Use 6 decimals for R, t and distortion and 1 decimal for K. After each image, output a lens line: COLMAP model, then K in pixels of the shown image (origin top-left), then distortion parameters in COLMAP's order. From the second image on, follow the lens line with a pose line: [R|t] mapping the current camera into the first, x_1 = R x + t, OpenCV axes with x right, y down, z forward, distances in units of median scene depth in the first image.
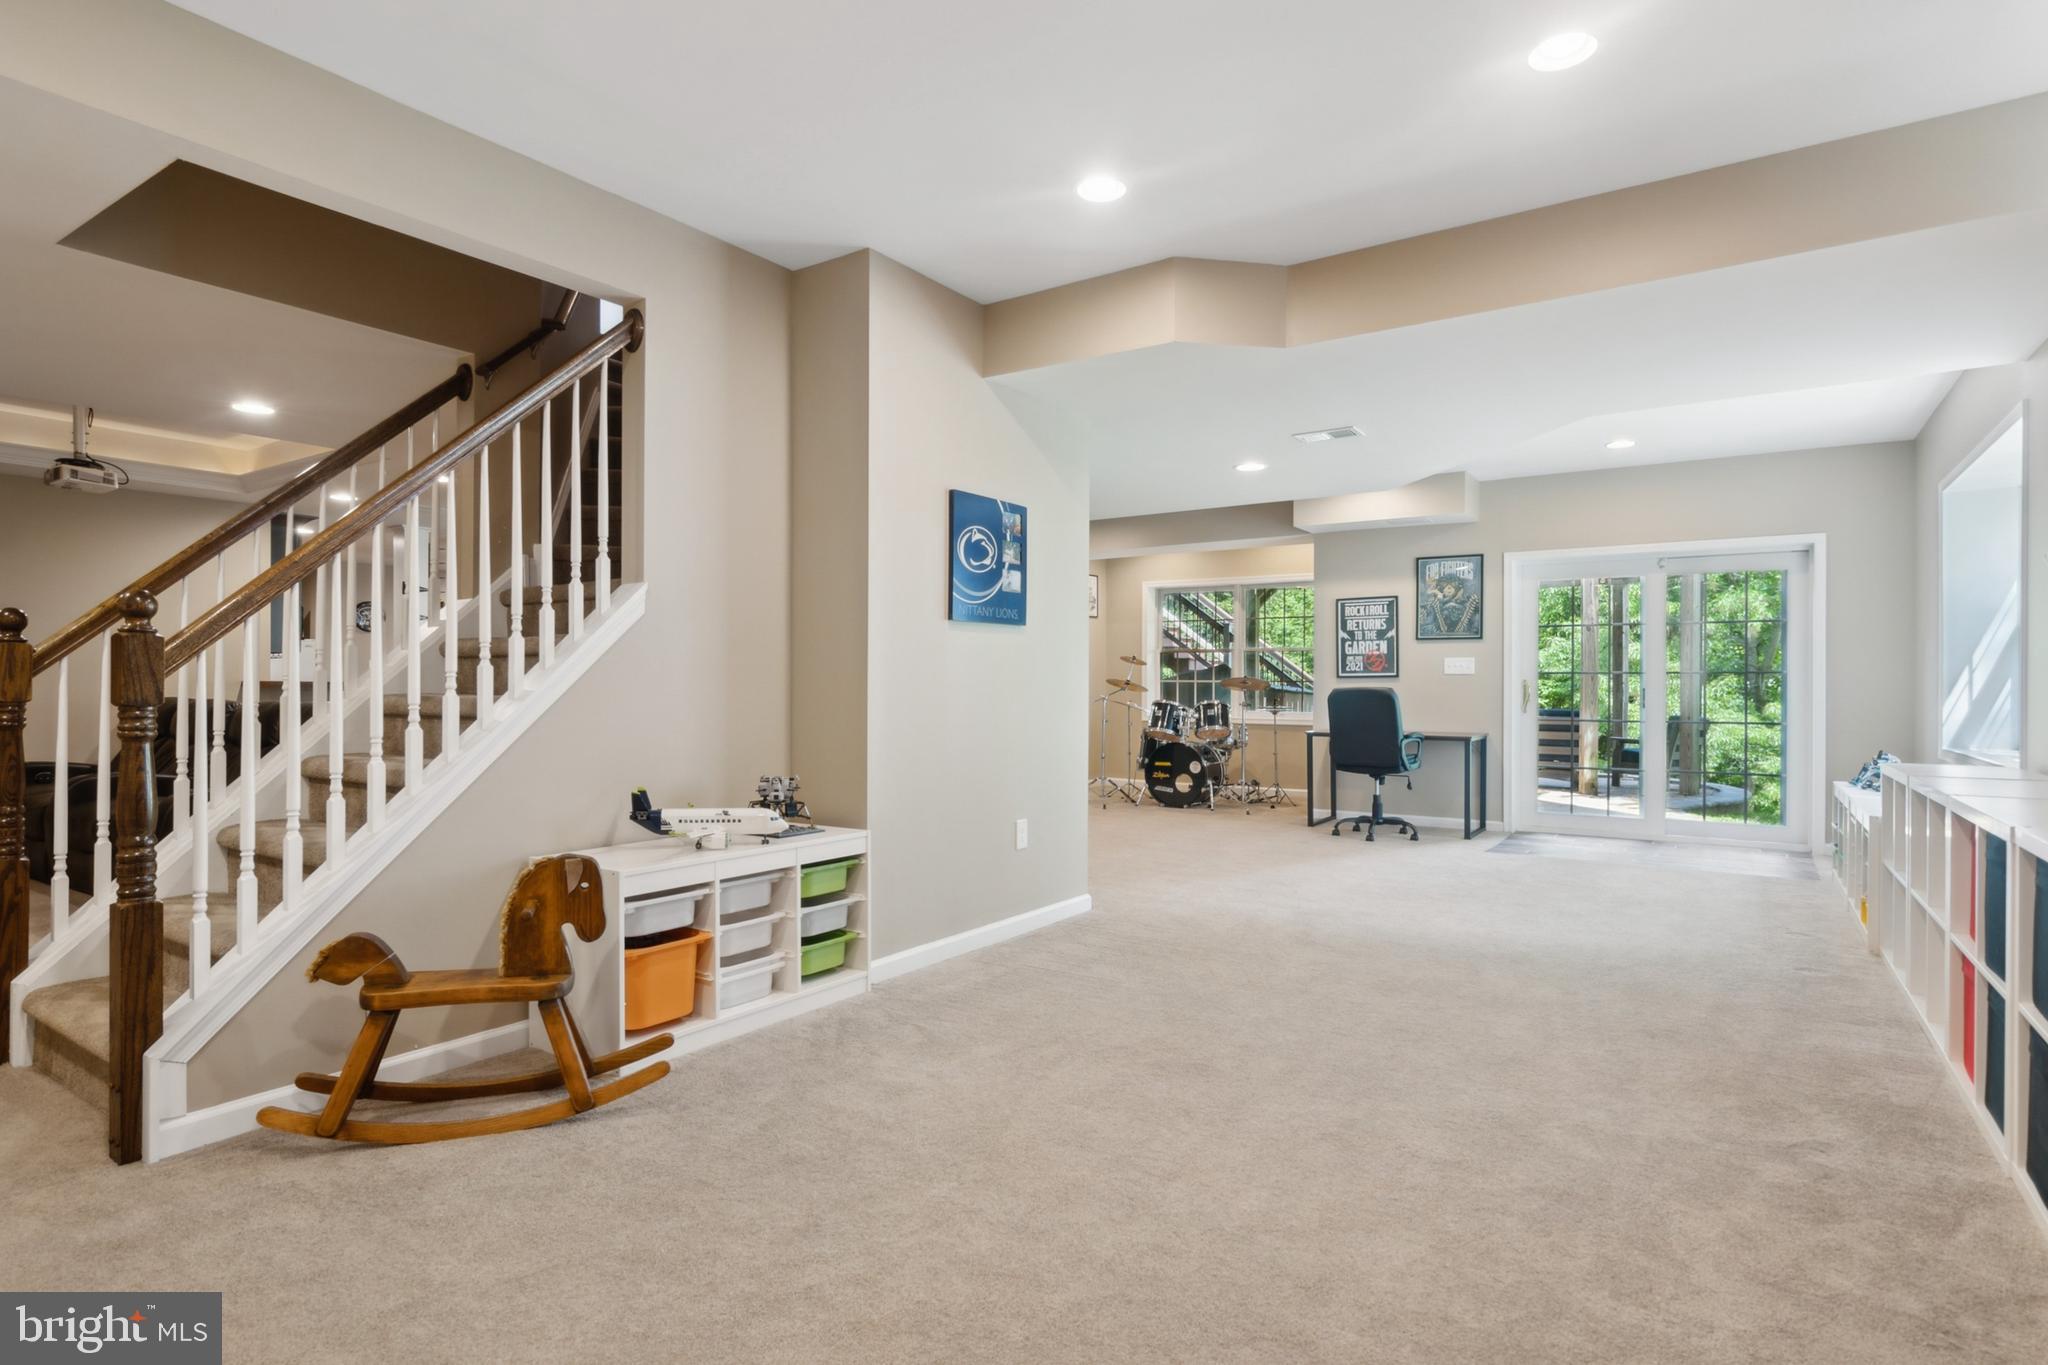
lens RADIAL K [[1071.0, 0, 1024.0], [0, 1071.0, 682.5], [0, 0, 1]] dist [-0.002721, -0.000389]
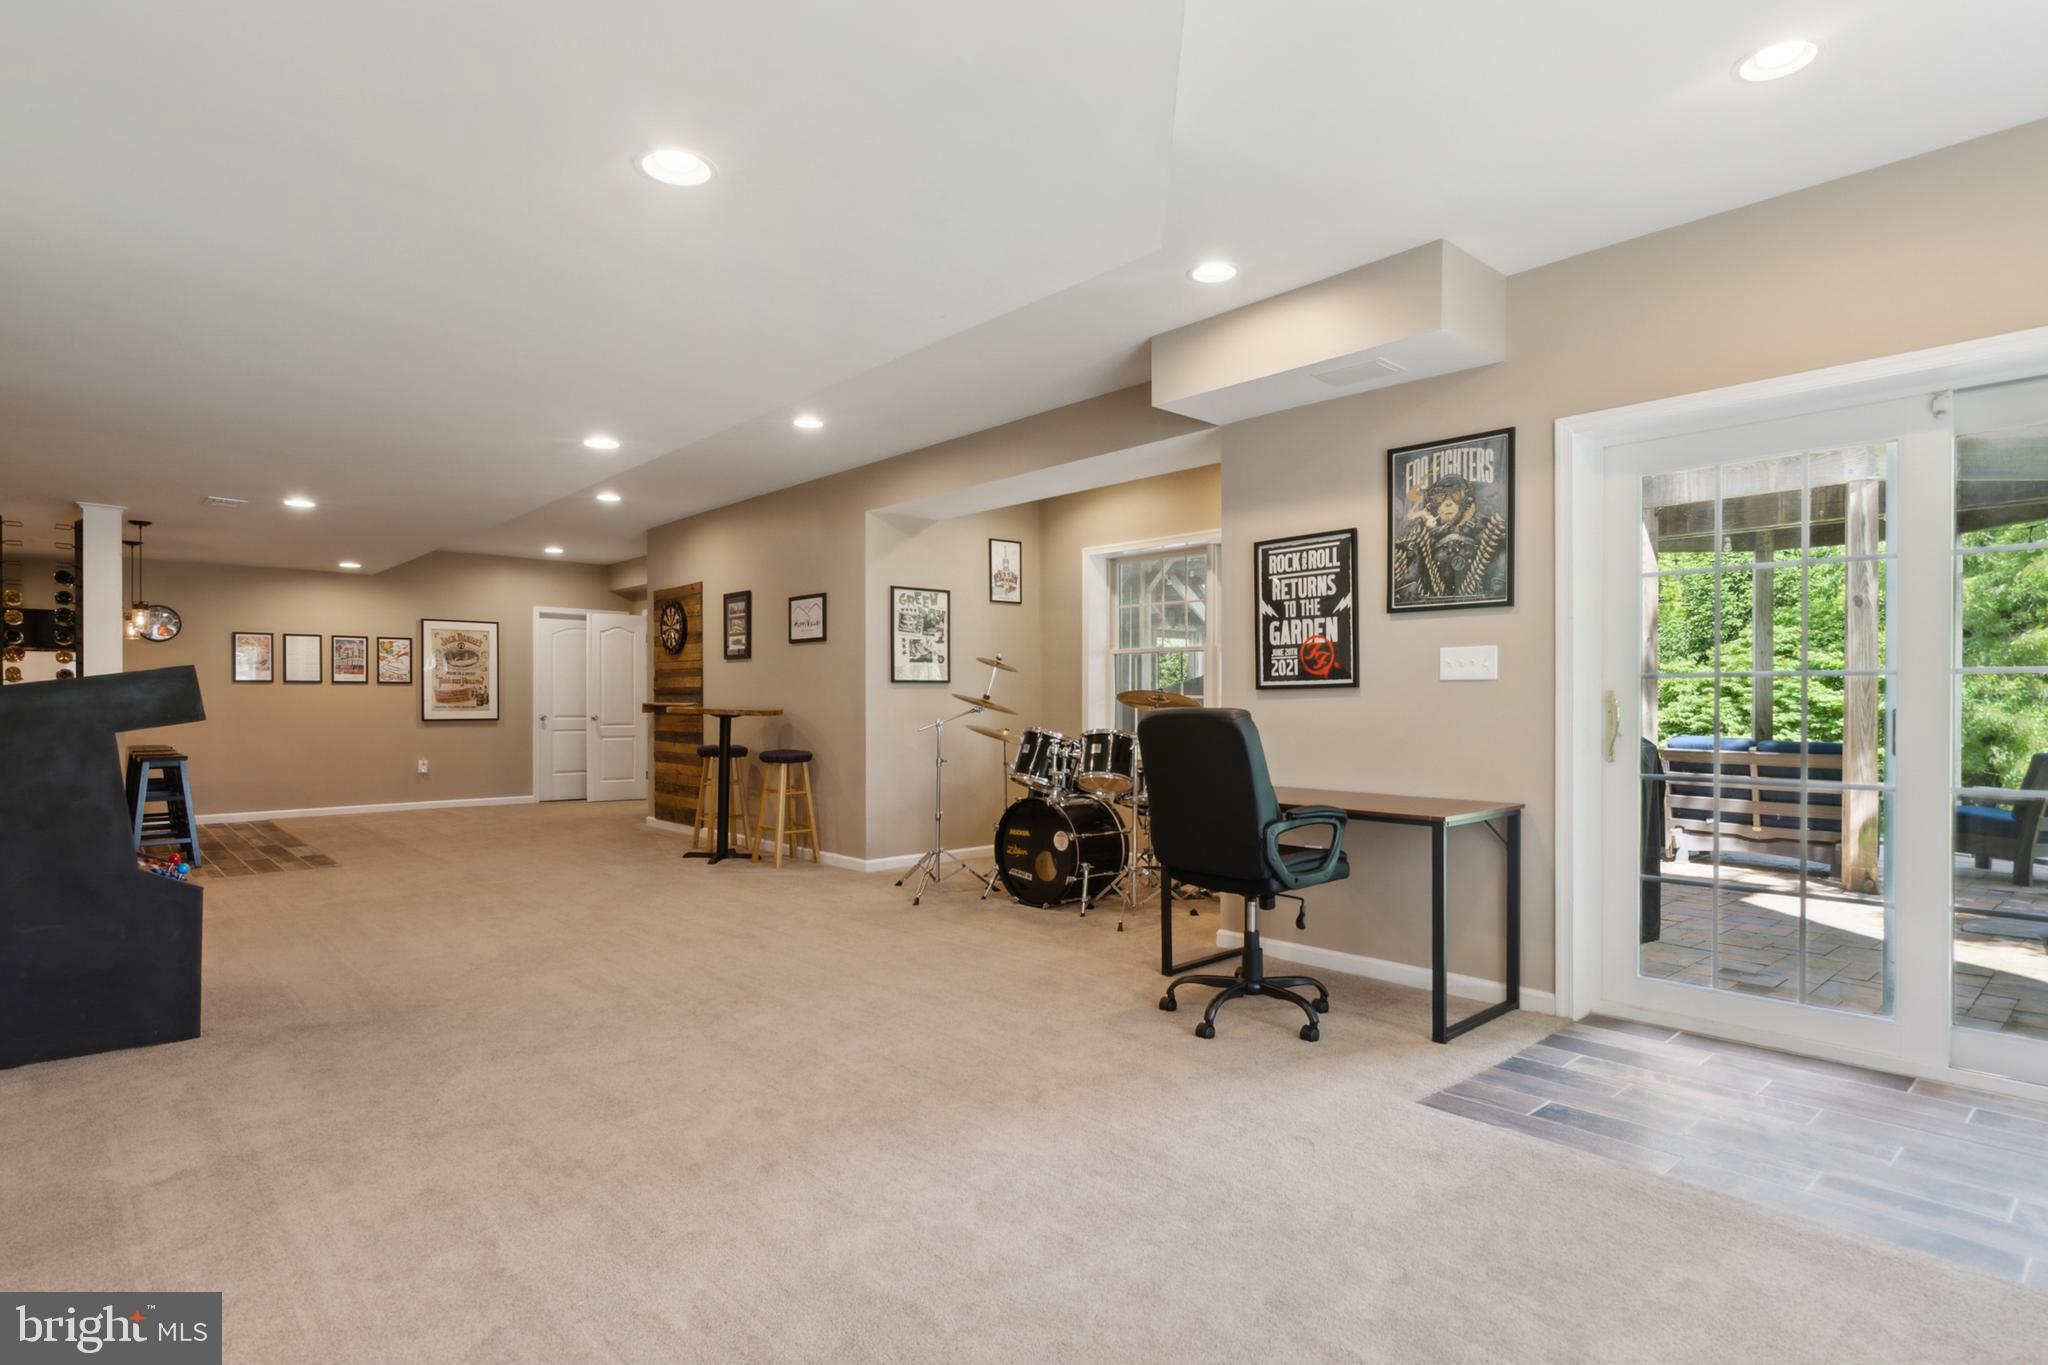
lens RADIAL K [[1071.0, 0, 1027.7], [0, 1071.0, 704.9], [0, 0, 1]] dist [0.002044, 0.000764]
pose [[0.973581, -0.004293, -0.228301, 0.313666], [0.005595, 0.999972, 0.005056, -0.000068], [0.228273, -0.006199, 0.973578, 0.465975]]
